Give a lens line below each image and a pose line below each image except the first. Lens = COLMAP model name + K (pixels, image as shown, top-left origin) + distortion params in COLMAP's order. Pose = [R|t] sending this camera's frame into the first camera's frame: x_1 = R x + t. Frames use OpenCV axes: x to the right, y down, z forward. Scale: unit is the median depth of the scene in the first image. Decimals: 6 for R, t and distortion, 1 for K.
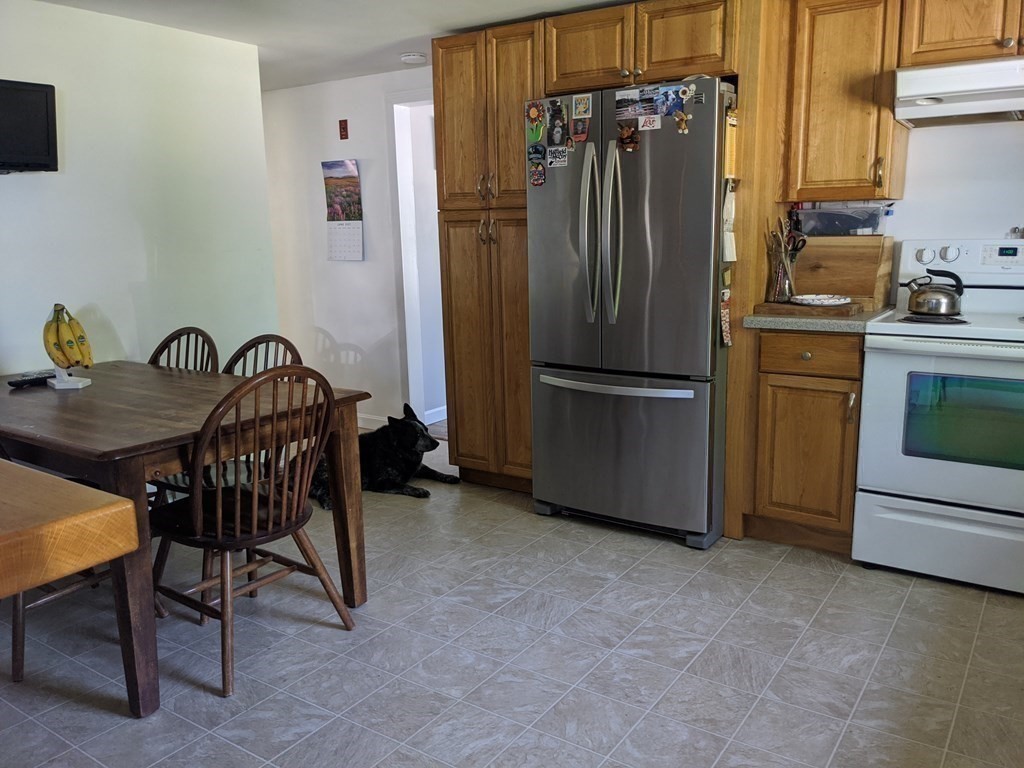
lens RADIAL K [[808.2, 0, 512.0], [0, 808.2, 384.0], [0, 0, 1]] dist [0.002563, -0.028575]
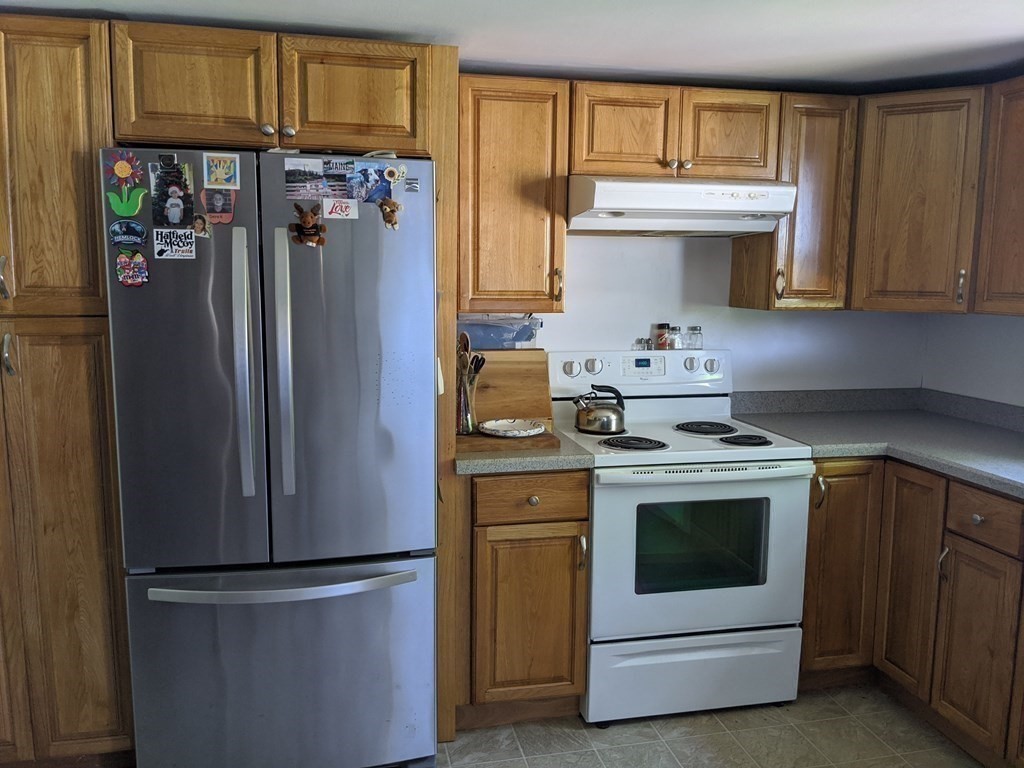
lens RADIAL K [[814.8, 0, 512.0], [0, 814.8, 384.0], [0, 0, 1]] dist [0.056945, -0.099901]
pose [[0.683400, -0.070237, 0.726658, -0.249790], [0.120910, 0.992504, -0.017779, -0.138465], [-0.719962, 0.100010, 0.686770, 0.410003]]
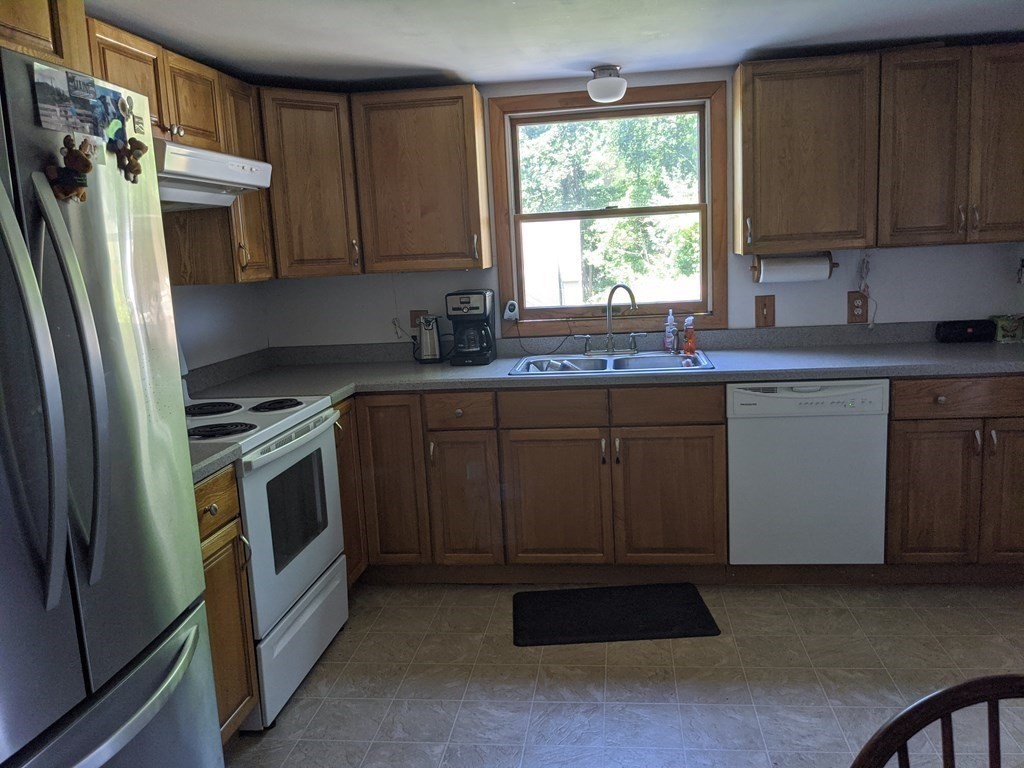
lens RADIAL K [[814.8, 0, 512.0], [0, 814.8, 384.0], [0, 0, 1]] dist [0.056945, -0.099901]
pose [[-0.454652, -0.101170, 0.884905, -0.383205], [0.232990, 0.945423, 0.227796, -0.238433], [-0.859655, 0.309742, -0.406267, 1.002634]]
